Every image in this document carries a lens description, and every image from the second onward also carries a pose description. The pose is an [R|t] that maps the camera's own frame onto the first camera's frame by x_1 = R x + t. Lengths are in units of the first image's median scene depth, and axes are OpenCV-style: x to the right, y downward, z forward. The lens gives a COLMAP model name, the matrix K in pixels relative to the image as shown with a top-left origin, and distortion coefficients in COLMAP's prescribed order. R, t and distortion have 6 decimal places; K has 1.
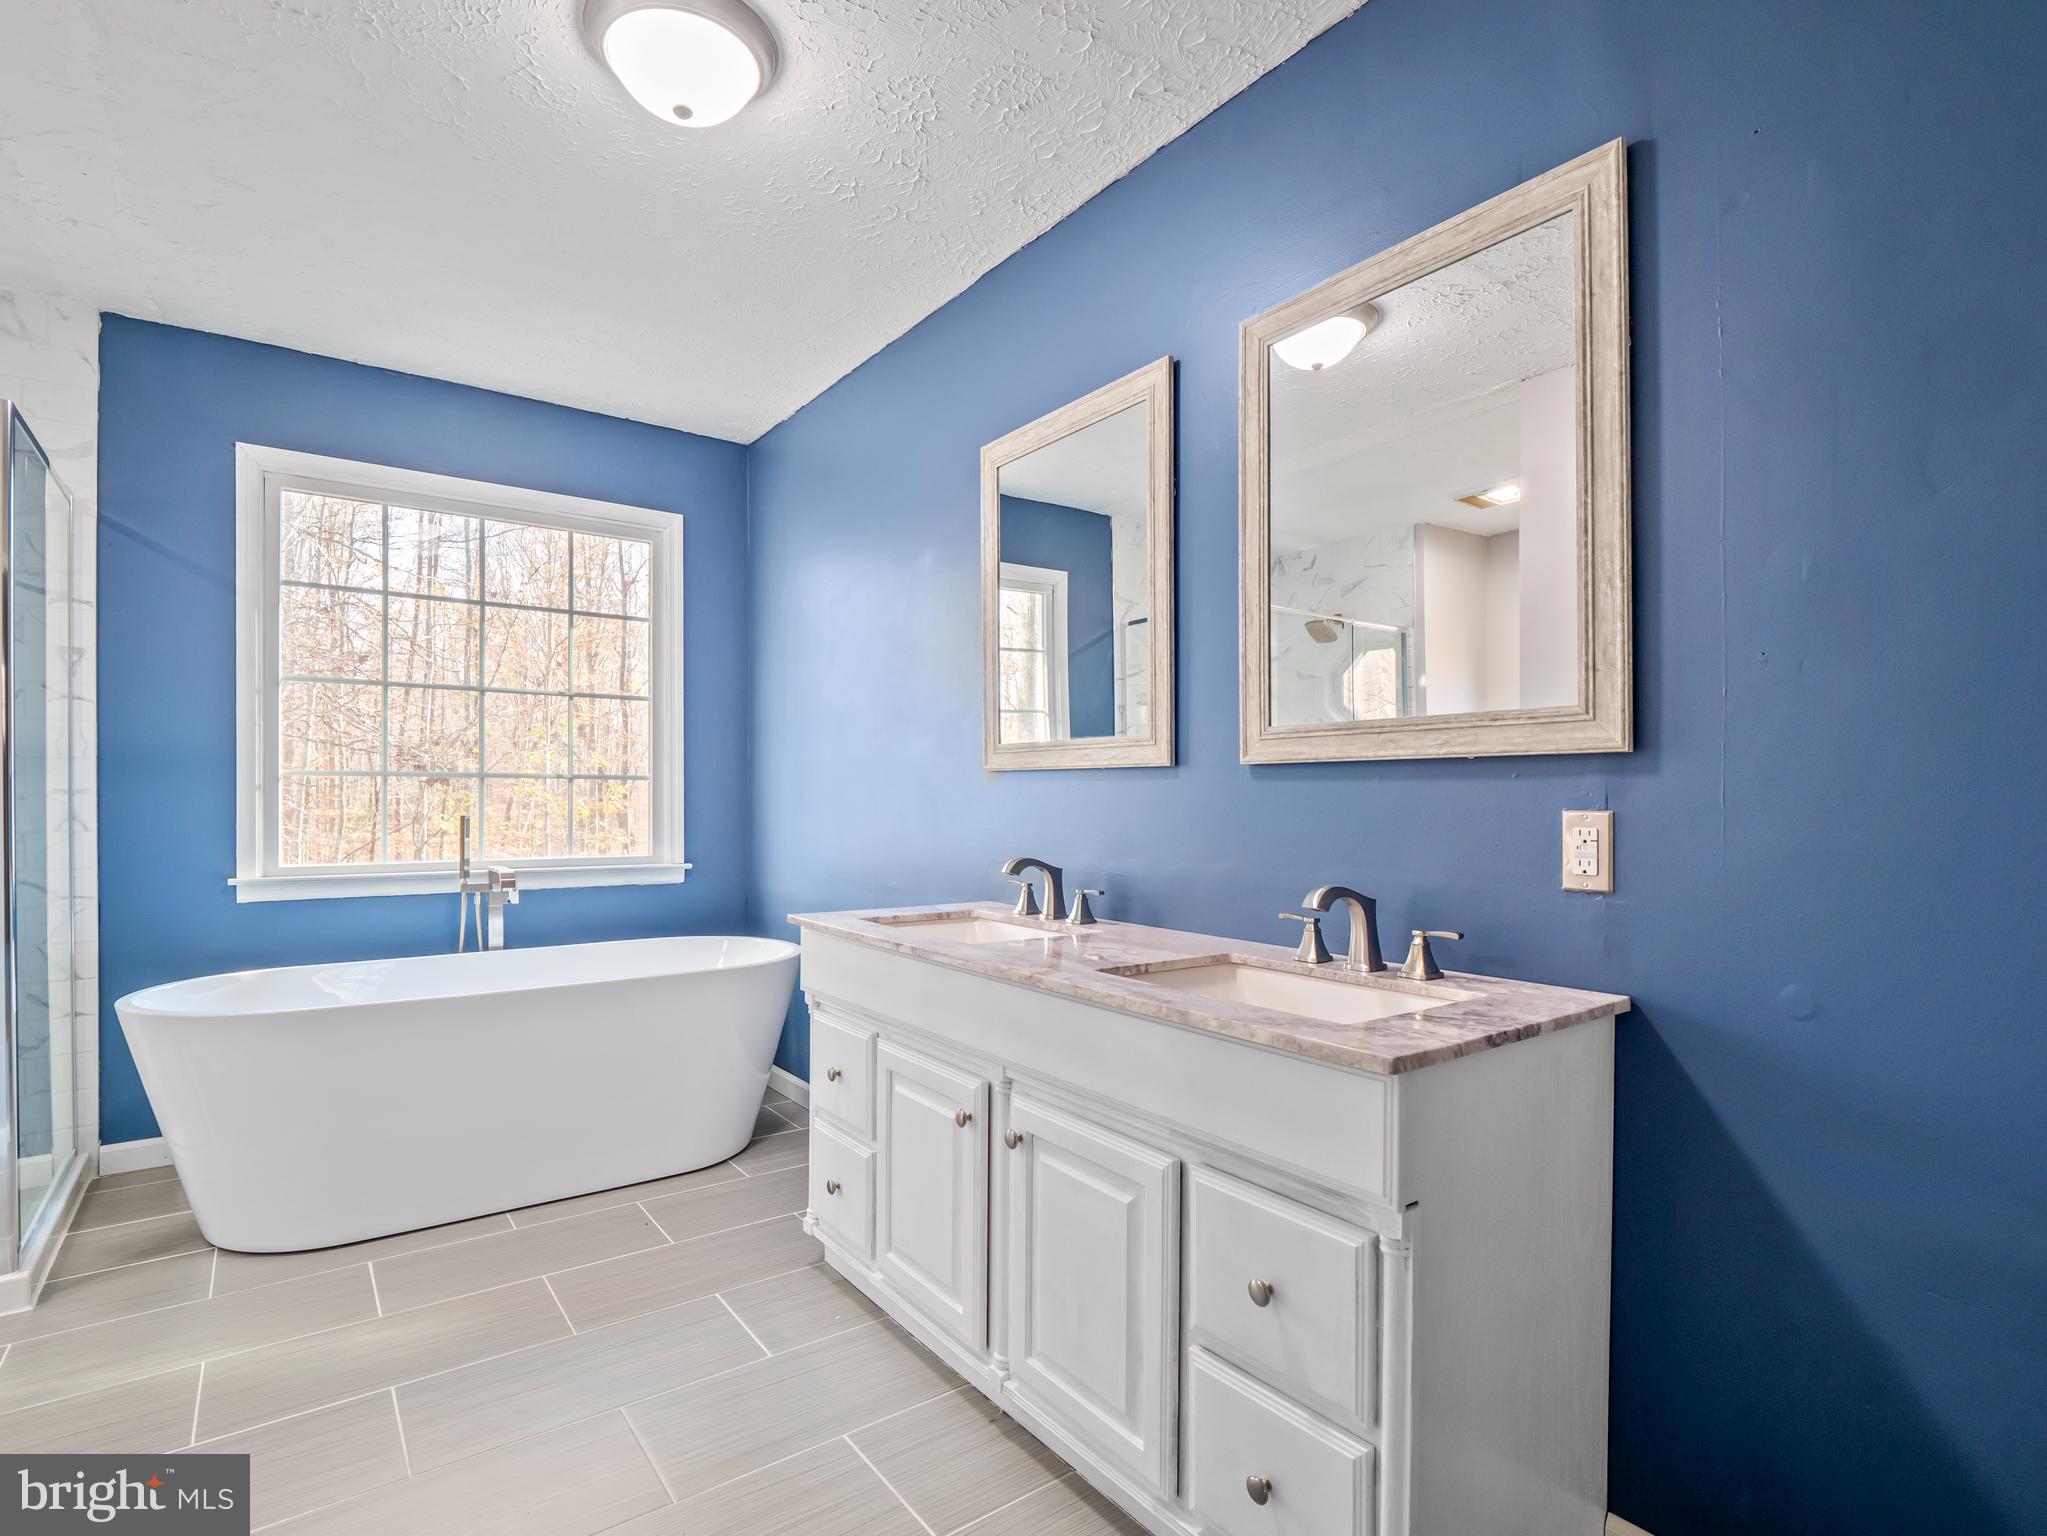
lens RADIAL K [[996.3, 0, 1017.2], [0, 996.3, 778.2], [0, 0, 1]] dist [-0.003561, -0.004004]
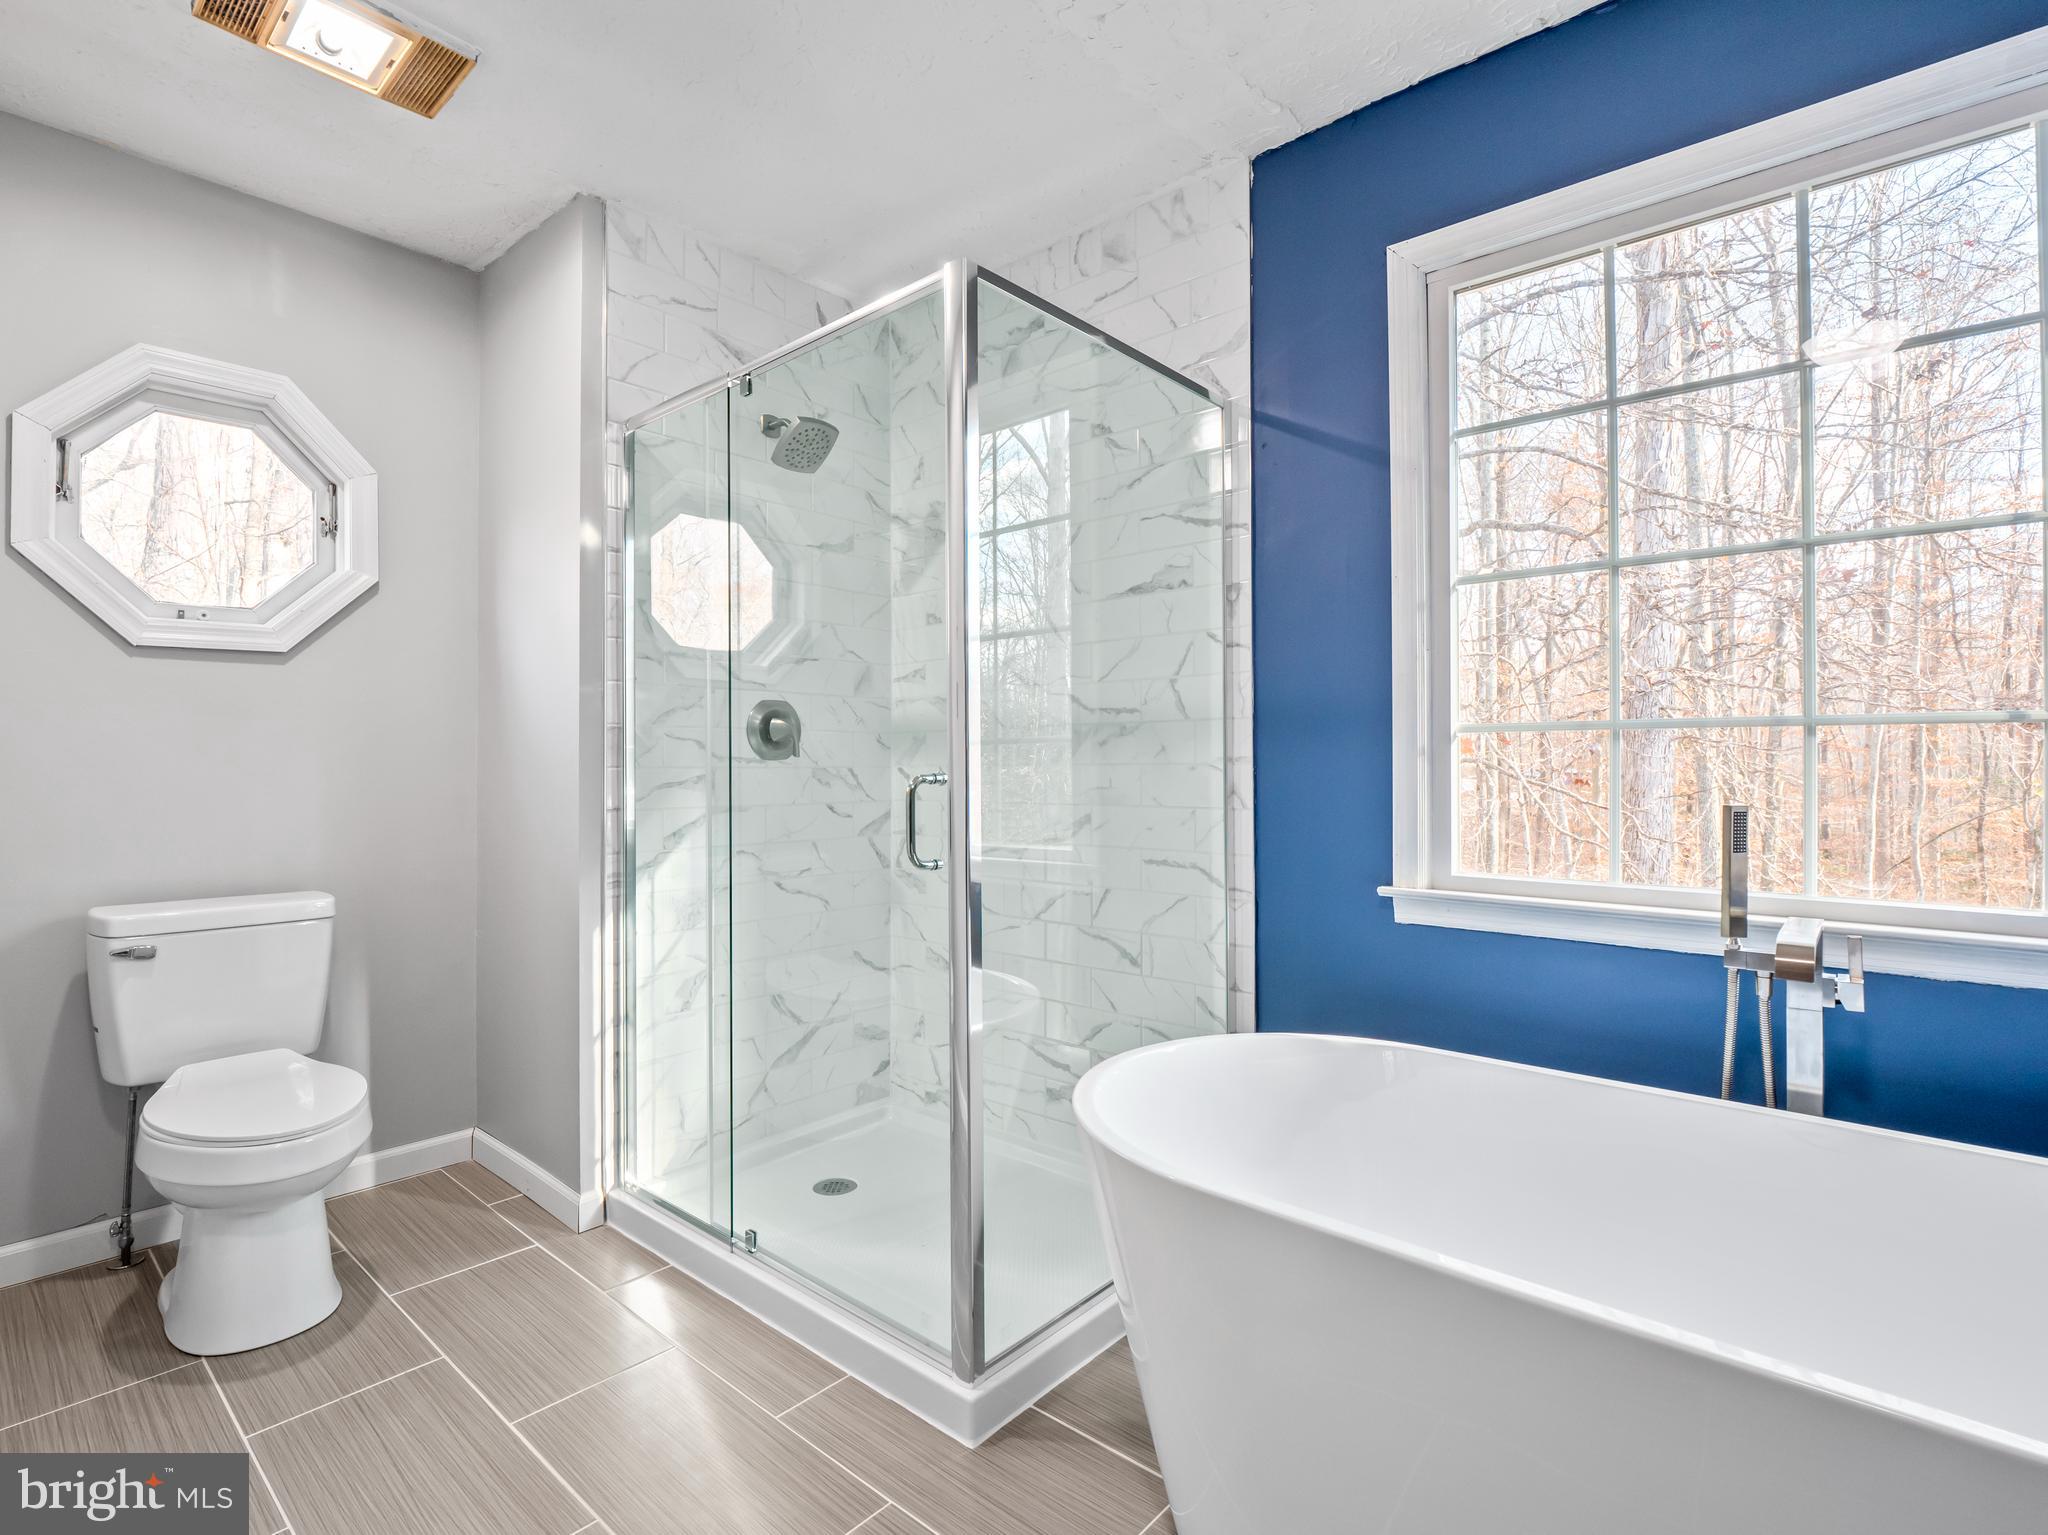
lens RADIAL K [[996.8, 0, 1012.1], [0, 996.8, 758.0], [0, 0, 1]] dist [-0.003561, -0.004004]
pose [[0.189519, -0.008754, -0.981838, -0.179251], [0.019233, 0.999802, -0.005201, 0.012616], [0.981689, -0.017898, 0.189650, 0.652121]]
